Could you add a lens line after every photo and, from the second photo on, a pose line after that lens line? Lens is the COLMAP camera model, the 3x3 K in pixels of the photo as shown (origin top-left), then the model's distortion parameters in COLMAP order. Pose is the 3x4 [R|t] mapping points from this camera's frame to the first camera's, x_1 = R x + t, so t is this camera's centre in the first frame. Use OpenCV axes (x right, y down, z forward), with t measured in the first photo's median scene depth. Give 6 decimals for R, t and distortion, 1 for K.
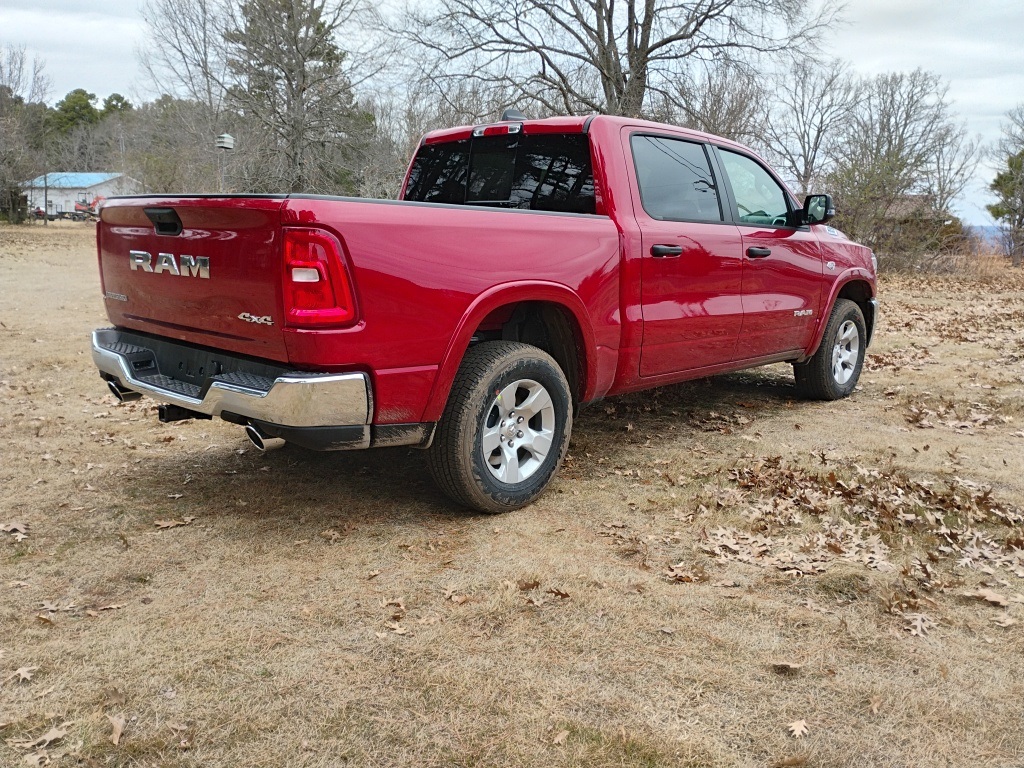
lens RADIAL K [[868.1, 0, 512.0], [0, 868.1, 384.0], [0, 0, 1]] dist [0.049274, -0.004531]
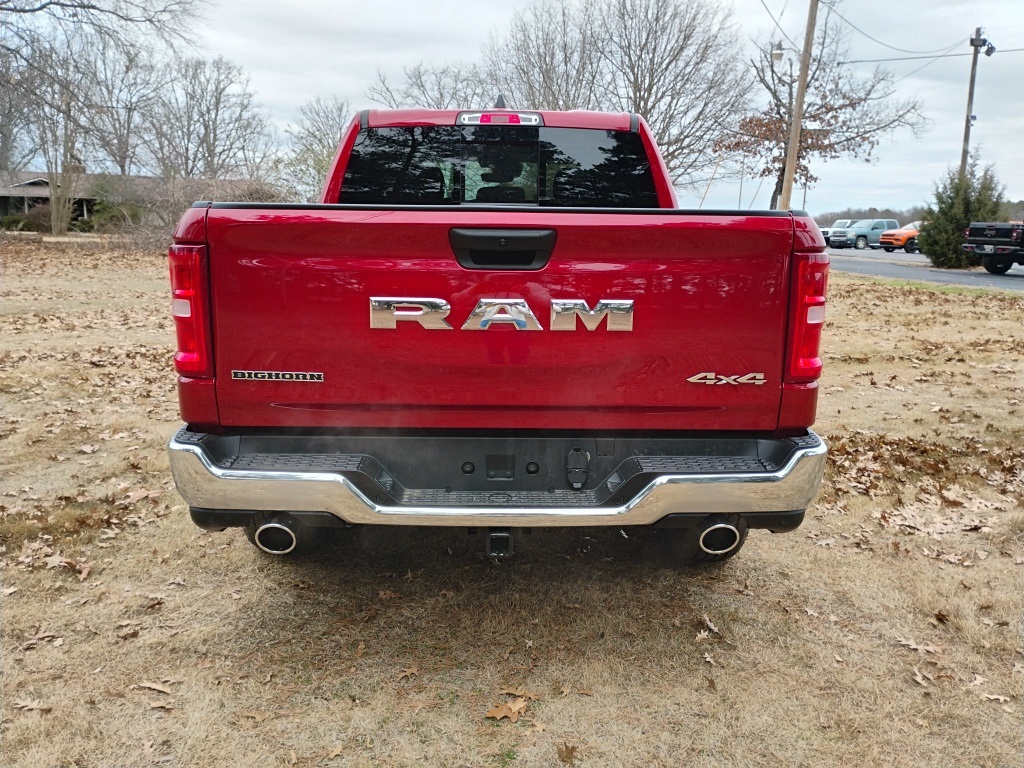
lens RADIAL K [[868.1, 0, 512.0], [0, 868.1, 384.0], [0, 0, 1]] dist [0.049274, -0.004531]
pose [[0.730908, -0.141133, 0.667723, -0.161278], [0.128004, 0.989370, 0.069001, -0.025439], [-0.670364, 0.035038, 0.741205, 0.103272]]
